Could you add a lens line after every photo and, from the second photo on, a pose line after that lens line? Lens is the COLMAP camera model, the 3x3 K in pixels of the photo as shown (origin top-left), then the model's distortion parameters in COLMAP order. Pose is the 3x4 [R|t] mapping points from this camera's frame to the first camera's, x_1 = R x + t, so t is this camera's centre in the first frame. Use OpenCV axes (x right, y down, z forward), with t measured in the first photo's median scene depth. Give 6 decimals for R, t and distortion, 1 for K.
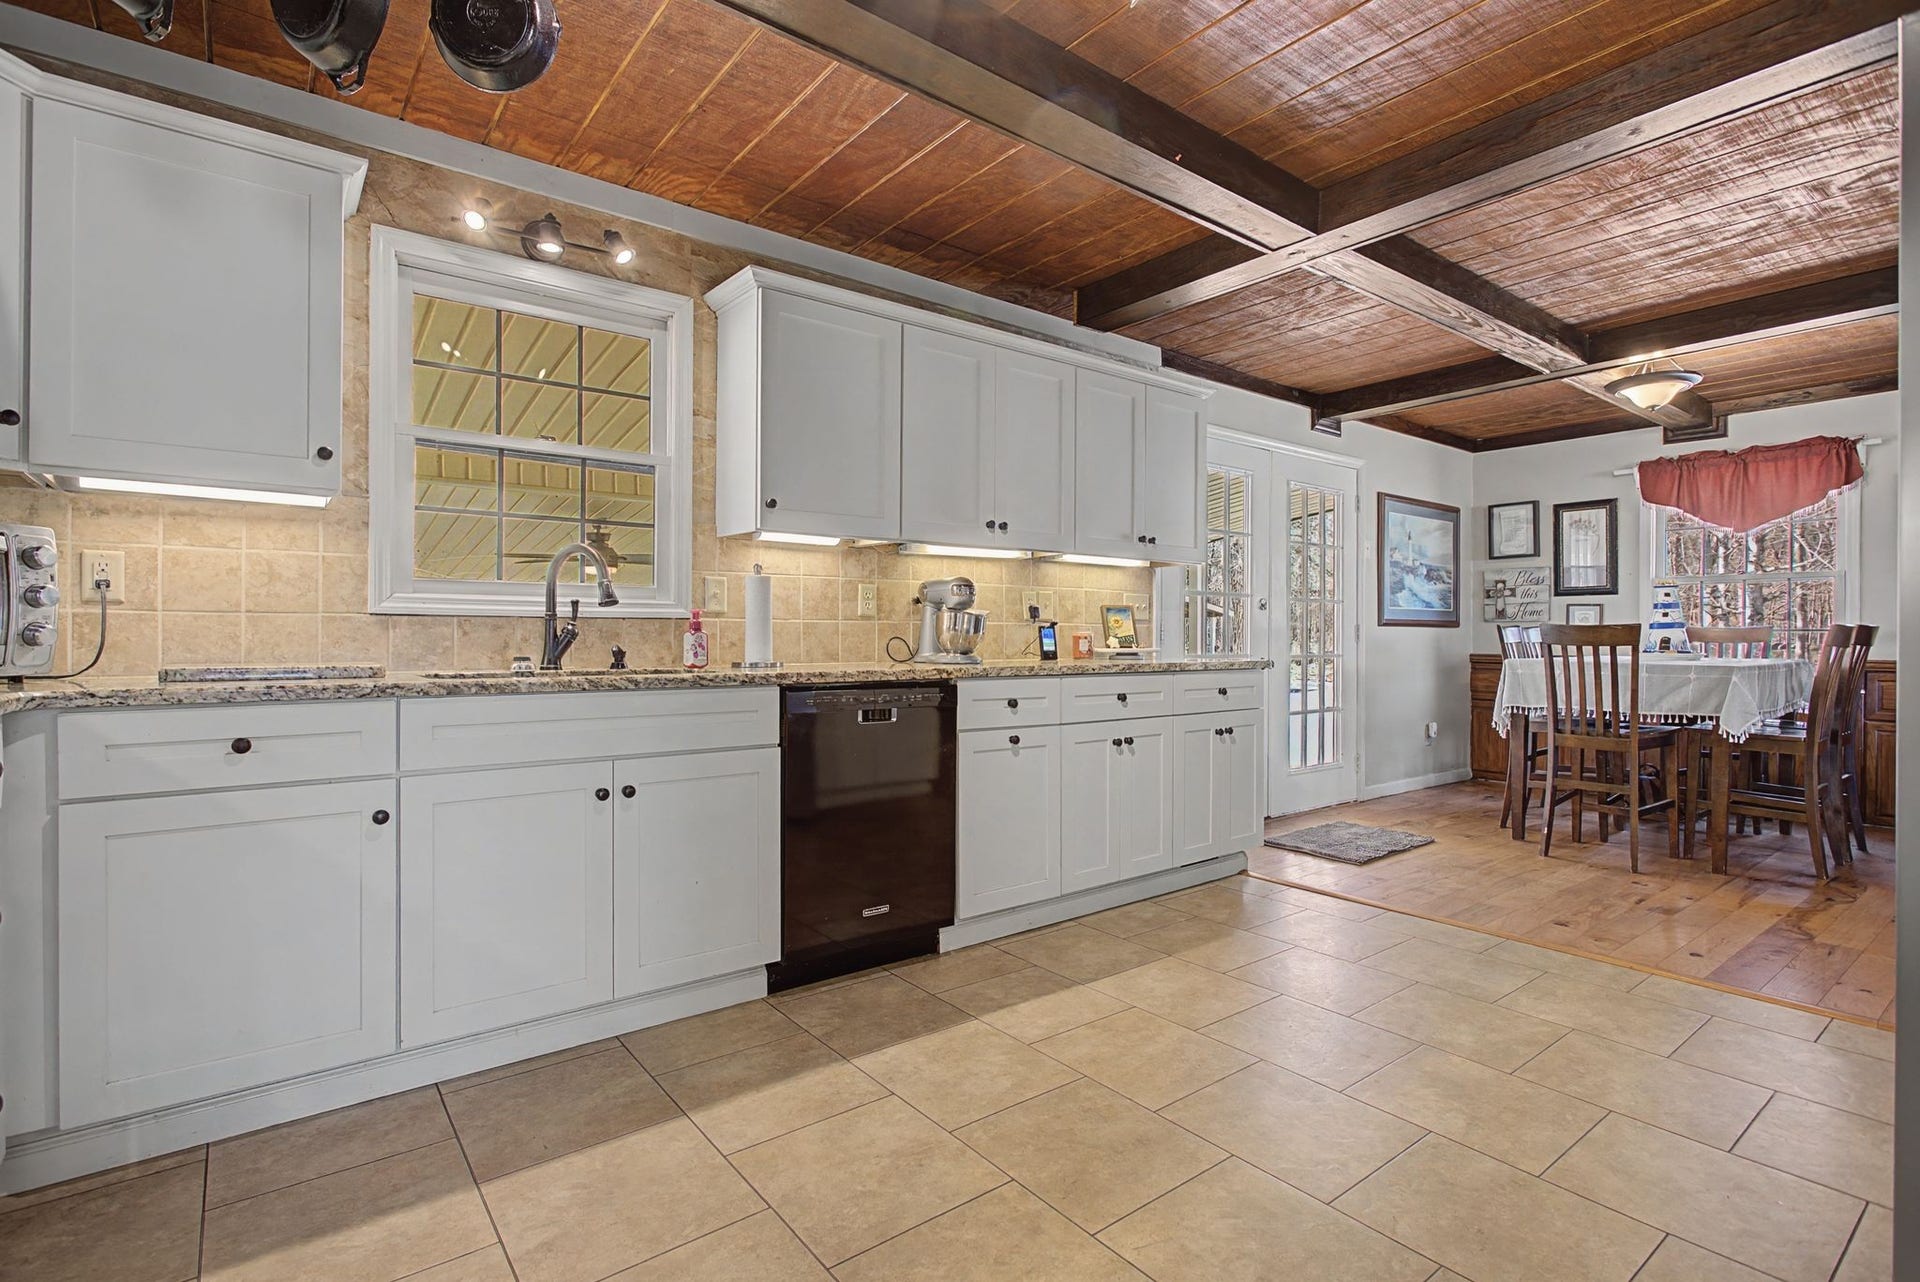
lens RADIAL K [[913.5, 0, 962.2], [0, 913.5, 642.3], [0, 0, 1]] dist [-0.004570, -0.000369]
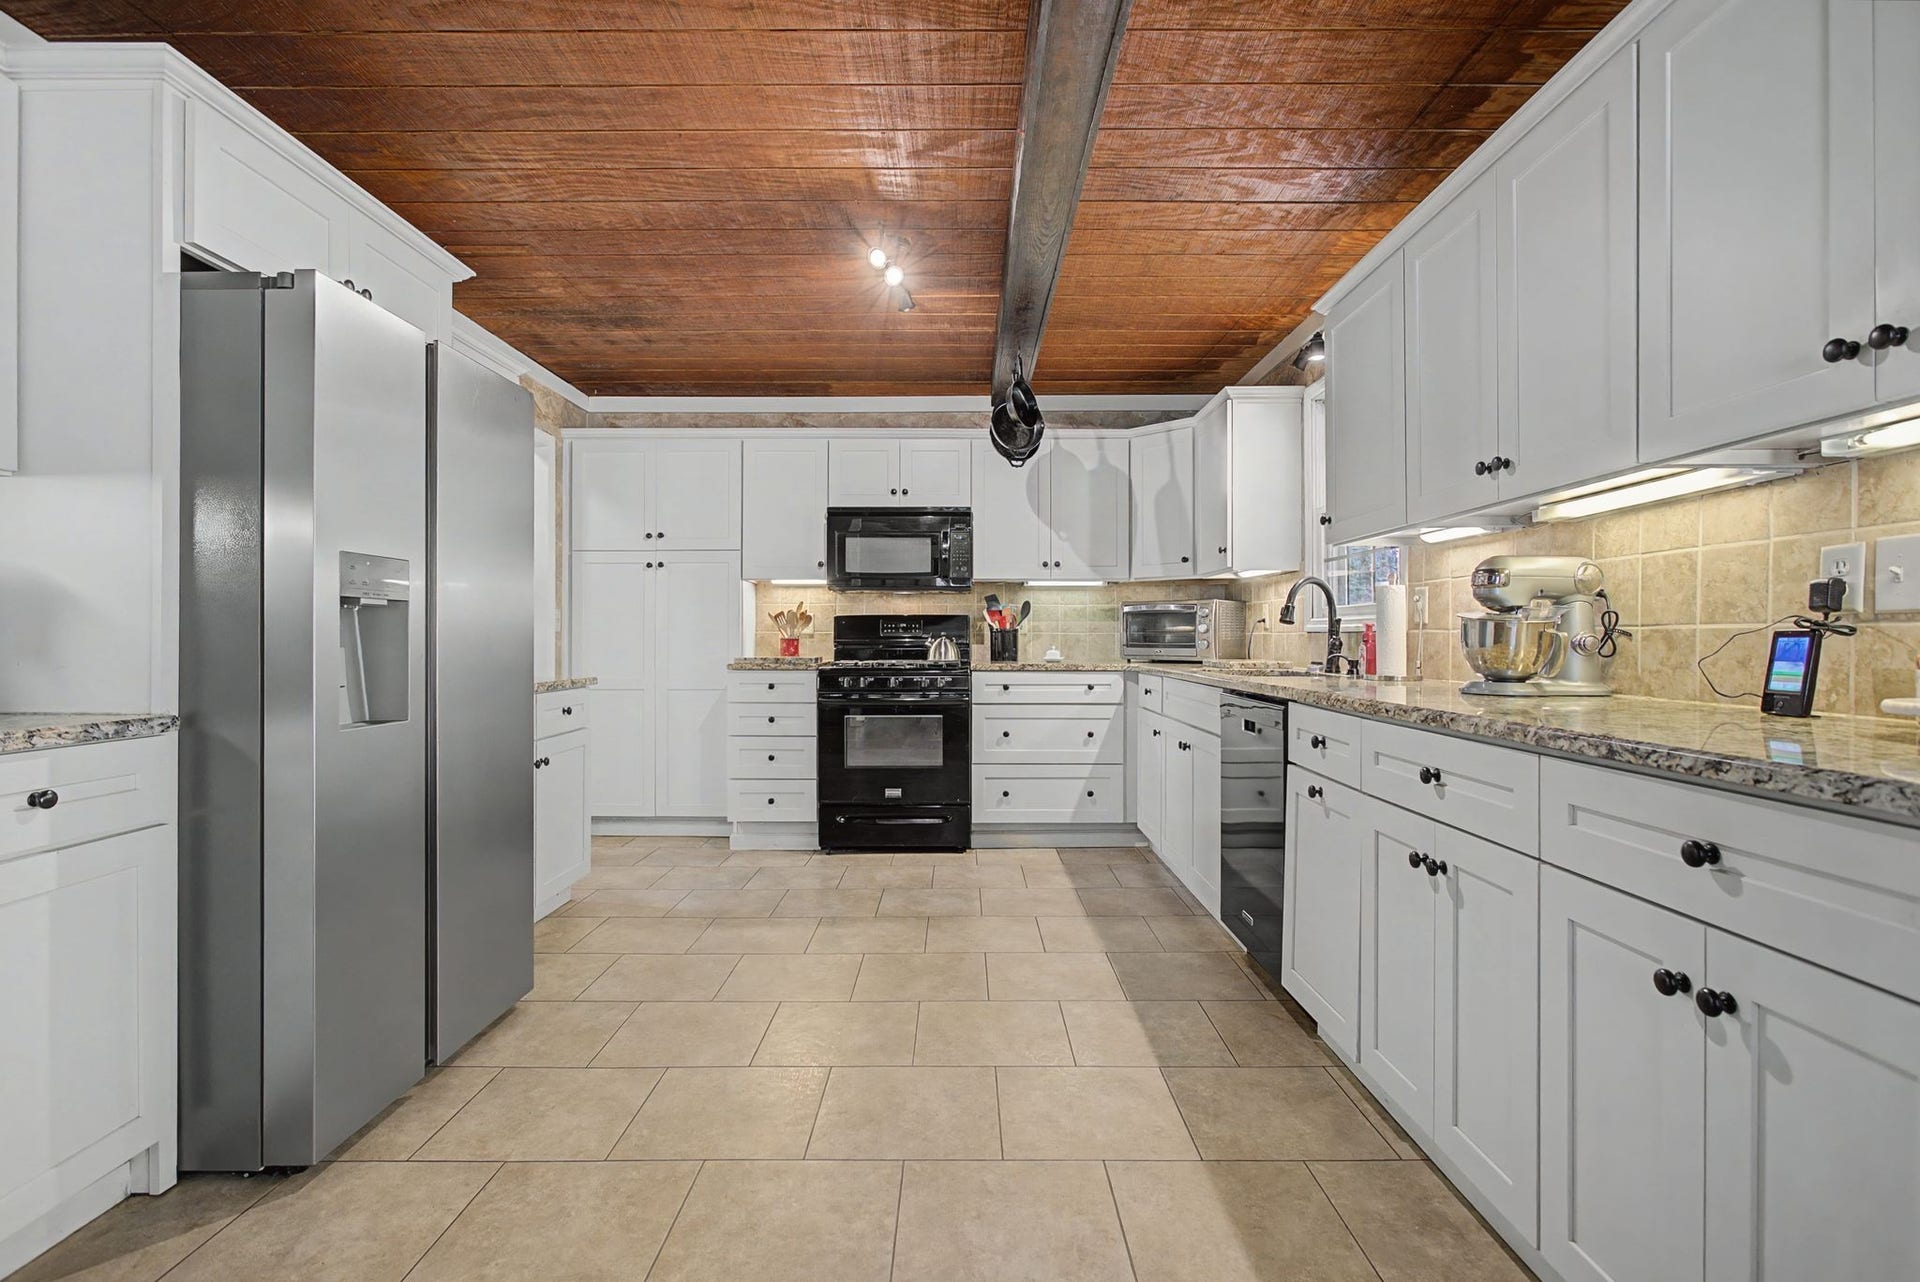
lens RADIAL K [[913.5, 0, 965.7], [0, 913.5, 640.5], [0, 0, 1]] dist [-0.004570, -0.000369]
pose [[-0.615459, -0.001139, -0.788168, 1.014965], [-0.003923, 0.999991, 0.001618, -0.018704], [0.788159, 0.004087, -0.615458, 1.547706]]
